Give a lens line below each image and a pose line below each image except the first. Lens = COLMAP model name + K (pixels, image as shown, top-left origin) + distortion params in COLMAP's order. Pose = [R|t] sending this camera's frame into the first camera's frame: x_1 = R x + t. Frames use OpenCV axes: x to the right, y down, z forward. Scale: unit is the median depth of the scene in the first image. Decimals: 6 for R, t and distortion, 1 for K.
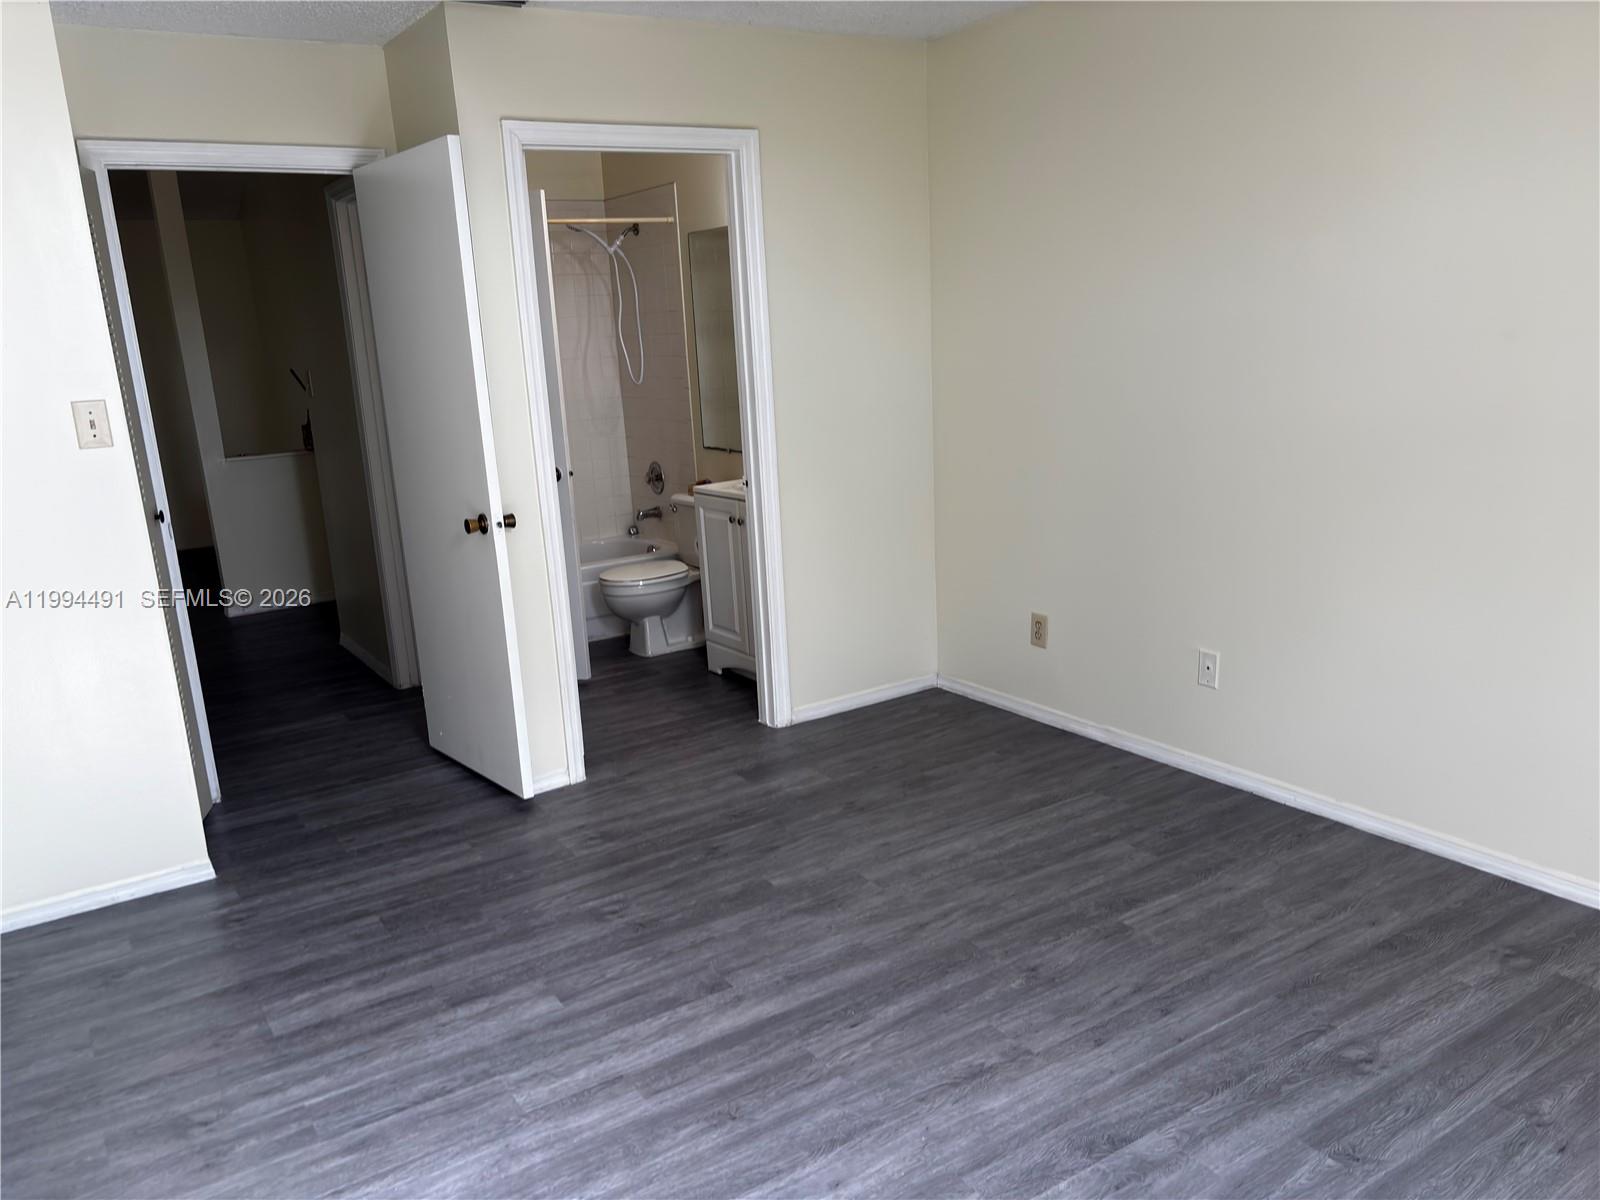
lens RADIAL K [[1209.8, 0, 807.7], [0, 1209.8, 602.8], [0, 0, 1]] dist [-0.001388, -0.004772]
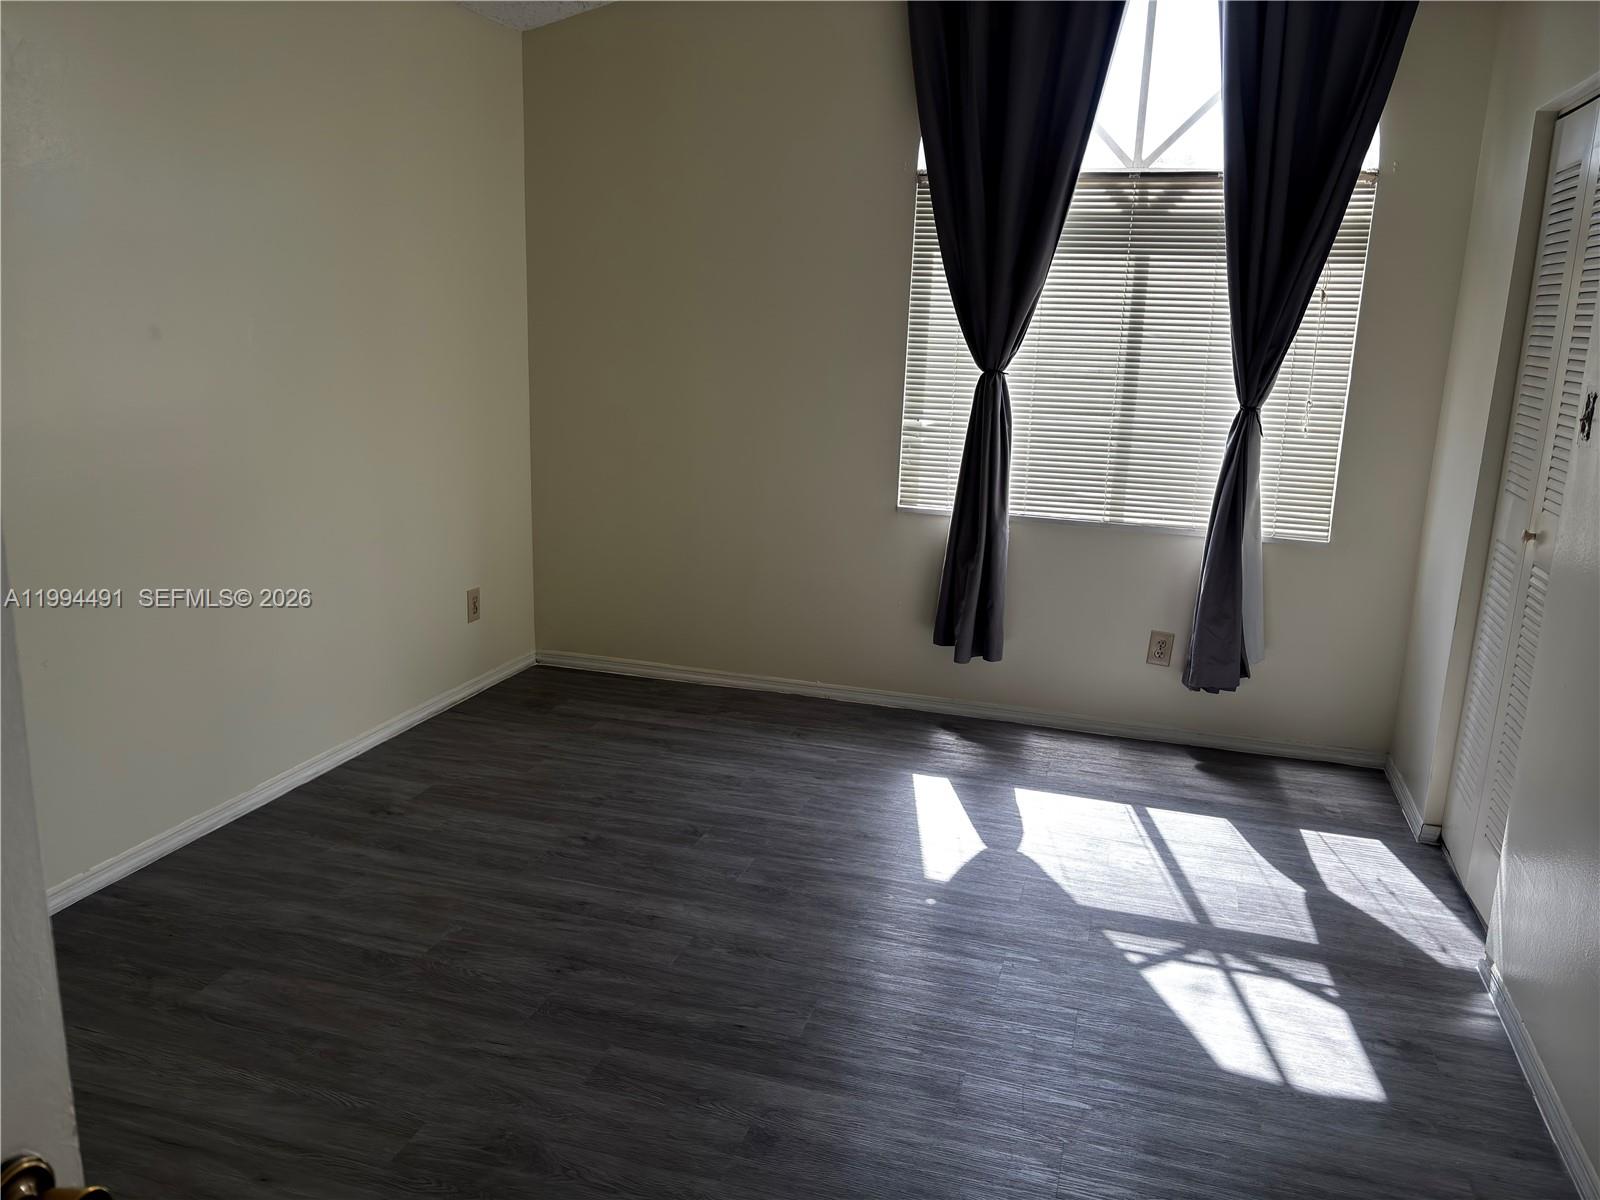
lens RADIAL K [[1209.8, 0, 800.9], [0, 1209.8, 598.9], [0, 0, 1]] dist [-0.001388, -0.004772]
pose [[-0.647906, -0.142966, 0.748183, -0.380691], [0.166059, 0.932093, 0.321911, -0.157700], [-0.743399, 0.332810, -0.580168, 0.794862]]
